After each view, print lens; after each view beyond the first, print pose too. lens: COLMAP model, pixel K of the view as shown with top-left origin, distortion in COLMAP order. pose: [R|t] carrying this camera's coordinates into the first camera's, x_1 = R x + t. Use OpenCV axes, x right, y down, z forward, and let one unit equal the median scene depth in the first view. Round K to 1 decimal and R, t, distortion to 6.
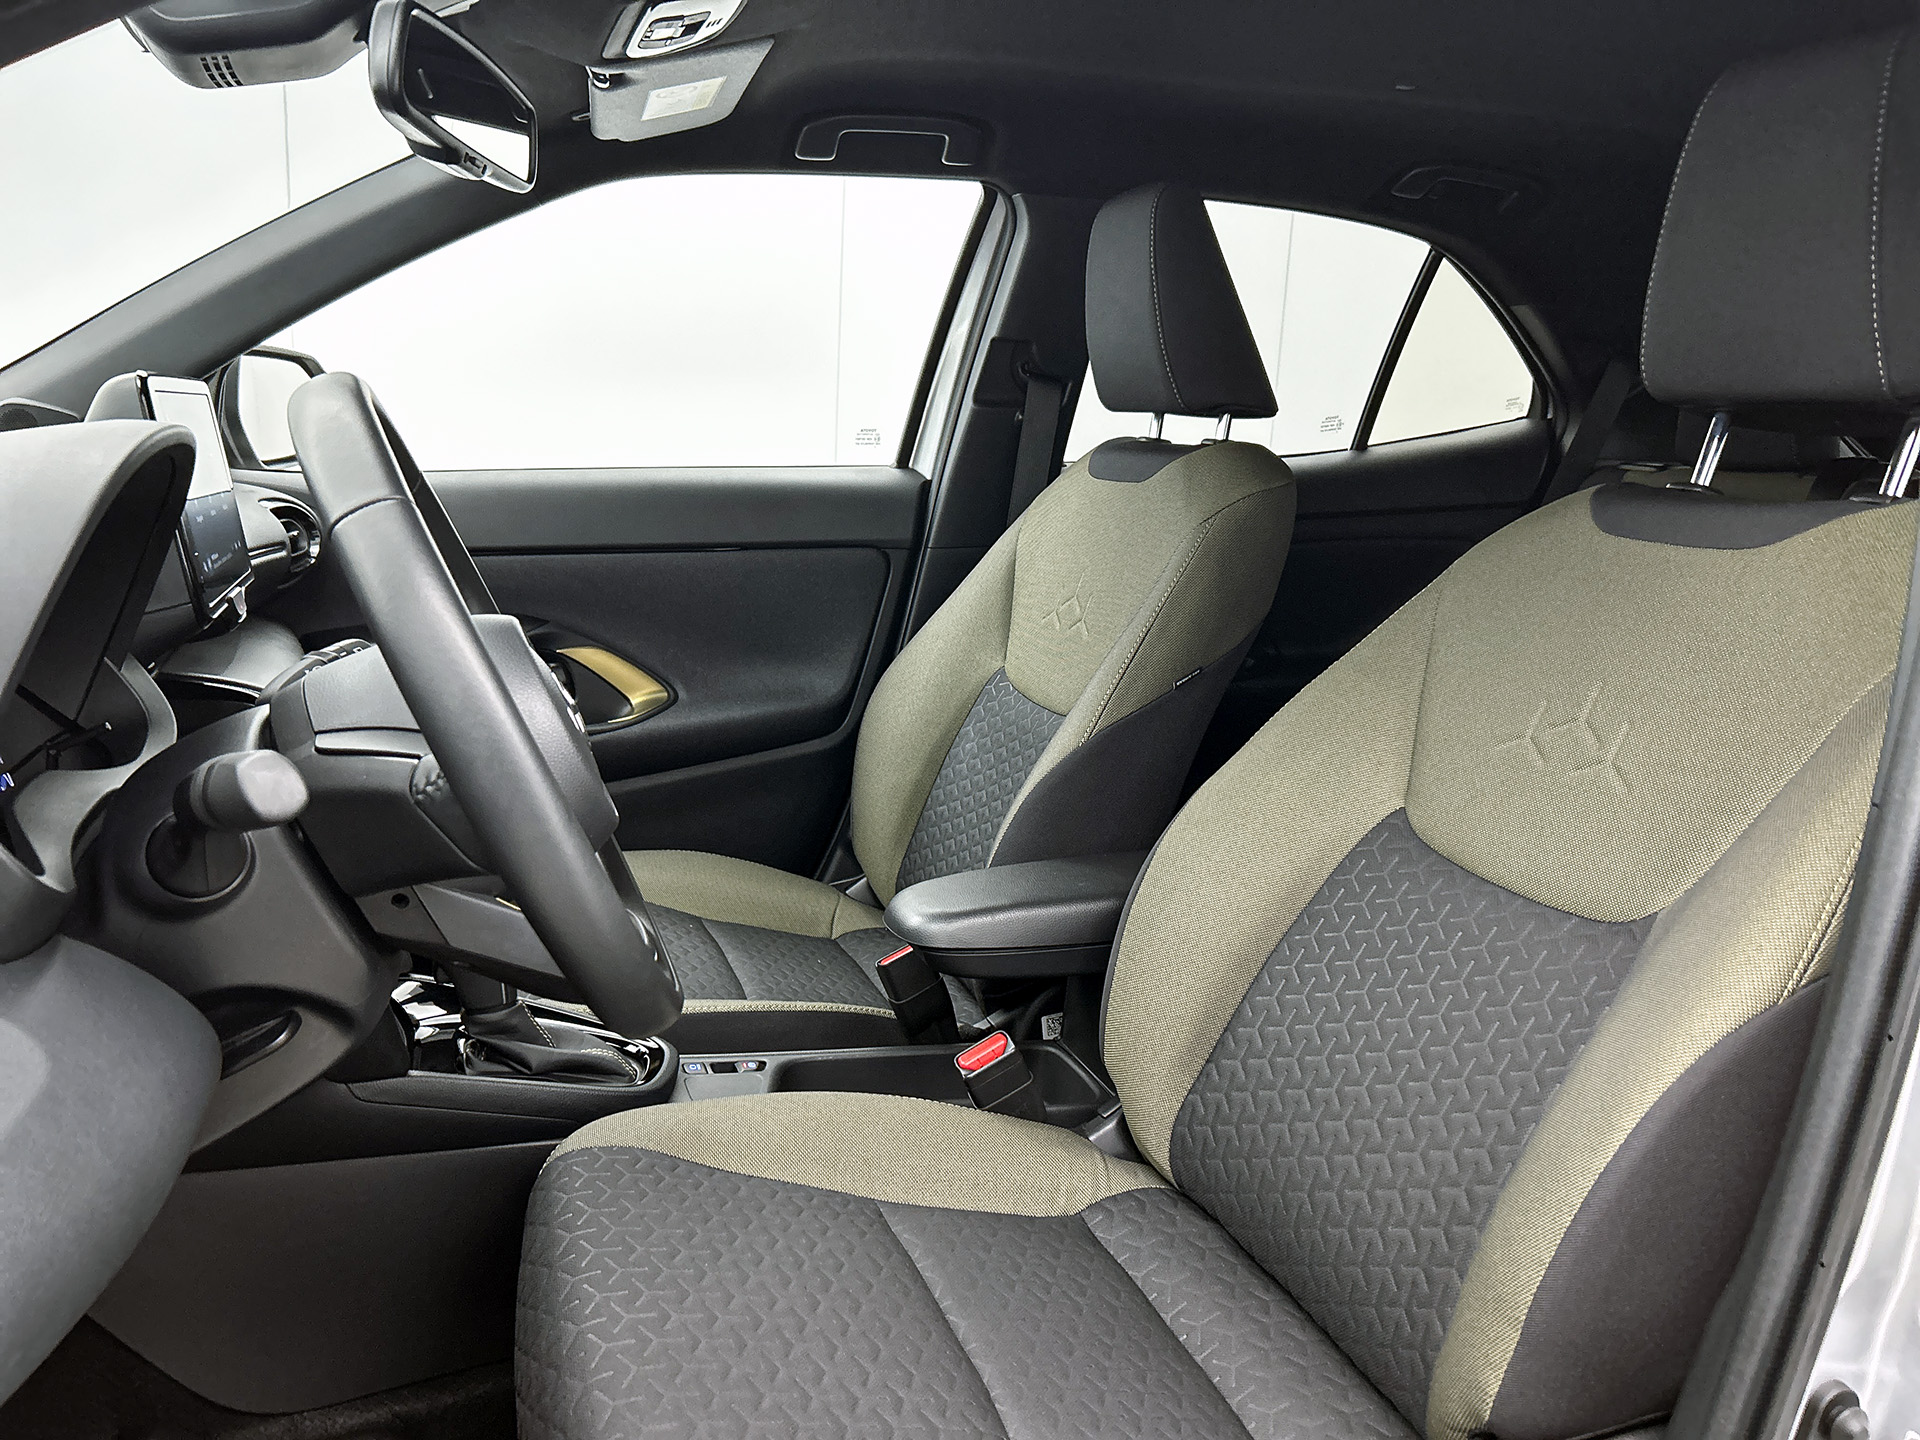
lens RADIAL K [[1470.6, 0, 960.0], [0, 1470.6, 720.0], [0, 0, 1]] dist [0.091782, -0.166480]
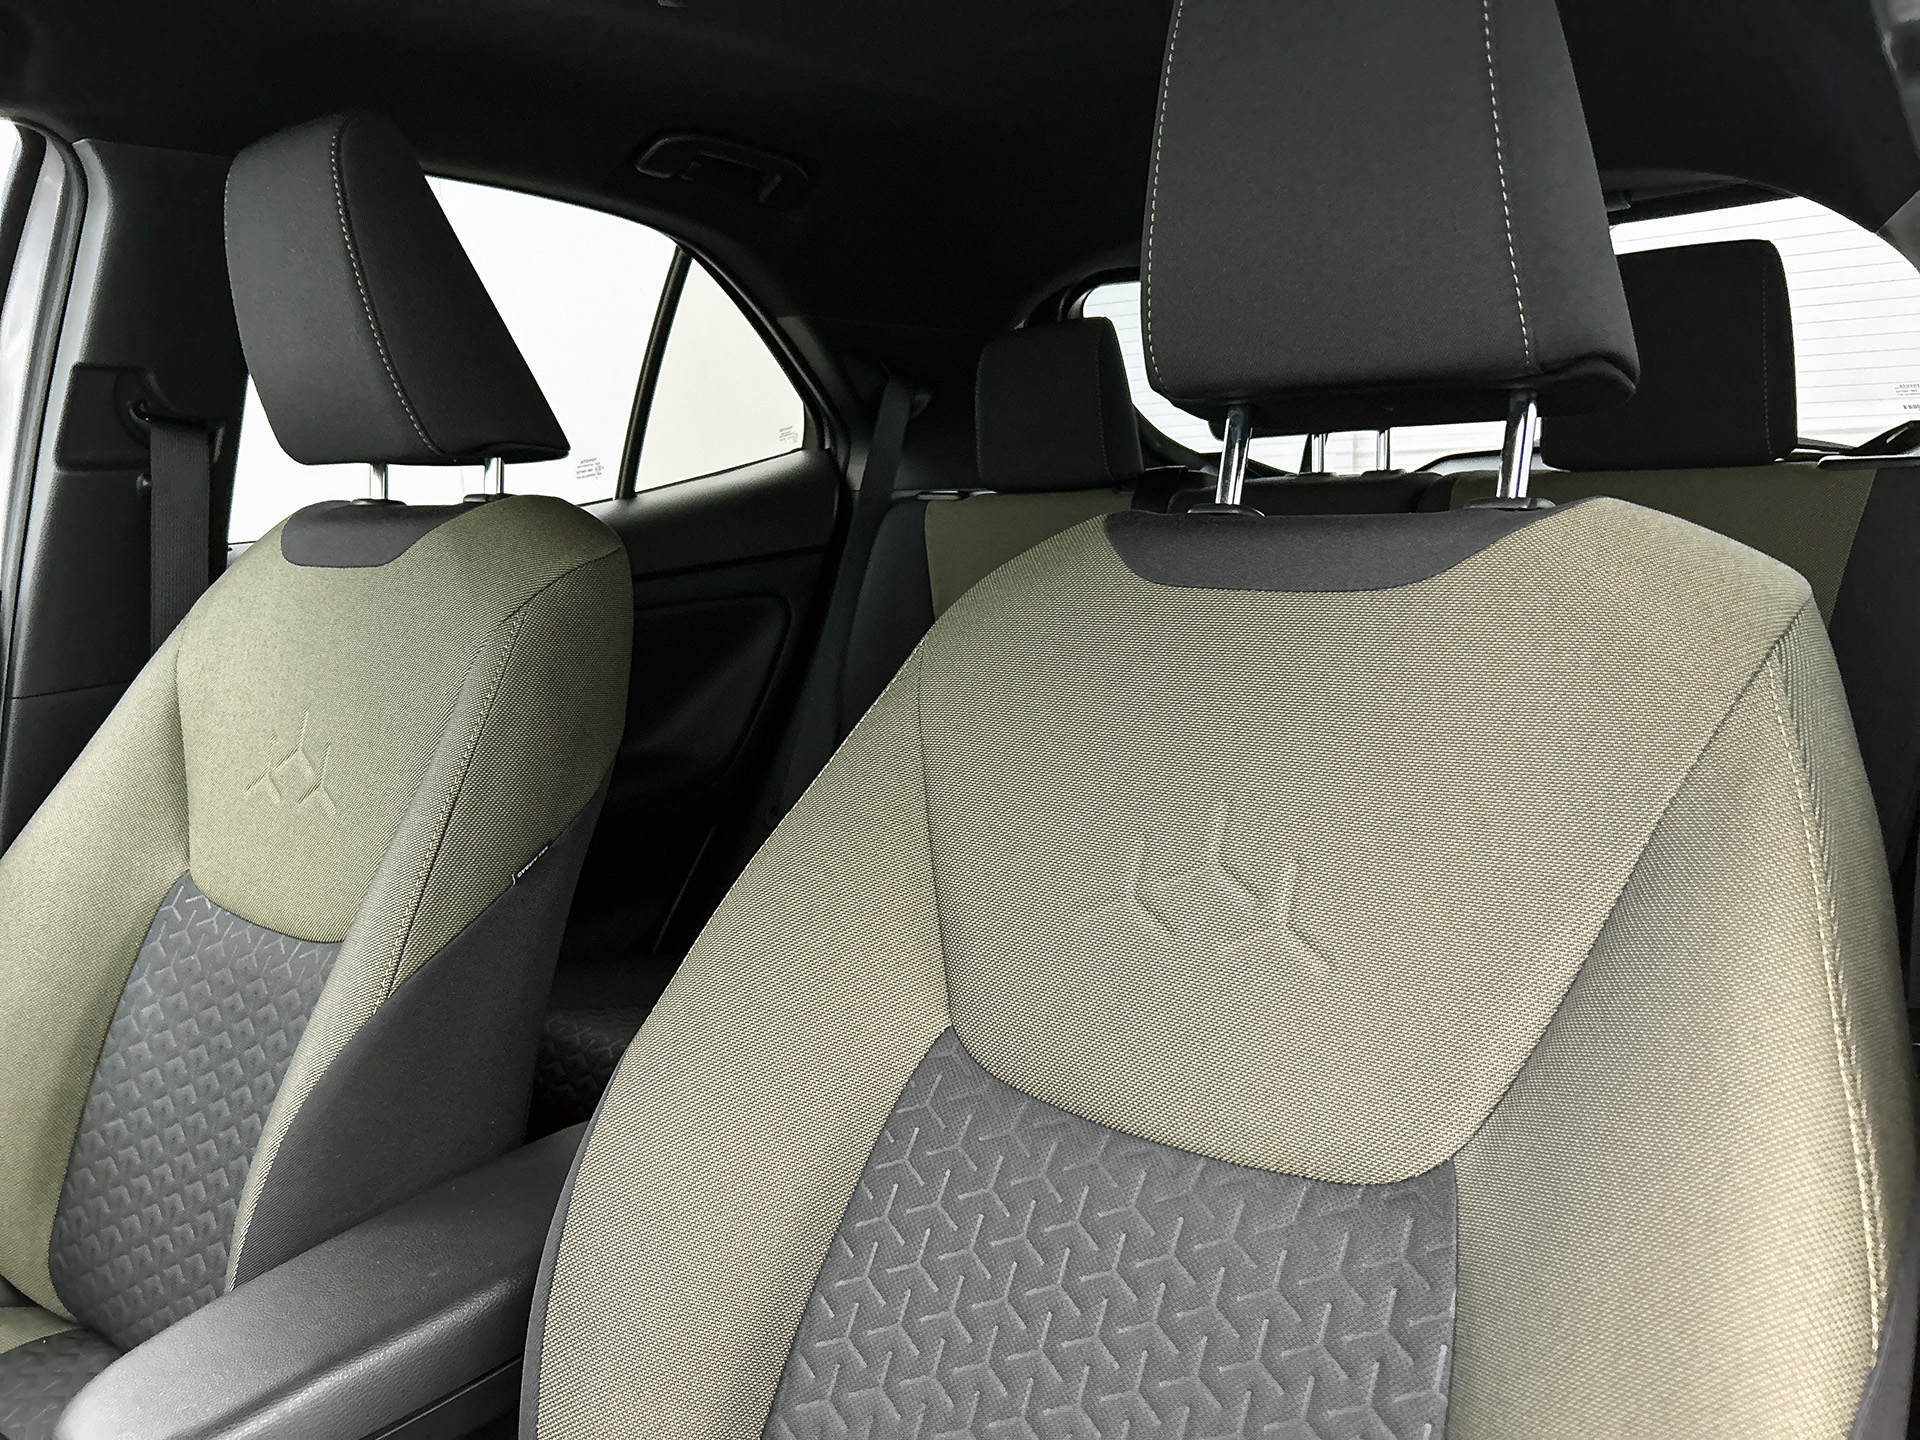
lens RADIAL K [[1532.2, 0, 960.0], [0, 1532.2, 720.0], [0, 0, 1]] dist [0.077764, -0.077755]
pose [[0.856790, -0.147134, 0.494229, -0.006836], [0.166950, 0.985957, 0.004099, -0.048525], [-0.487891, 0.078999, 0.869322, 0.254866]]
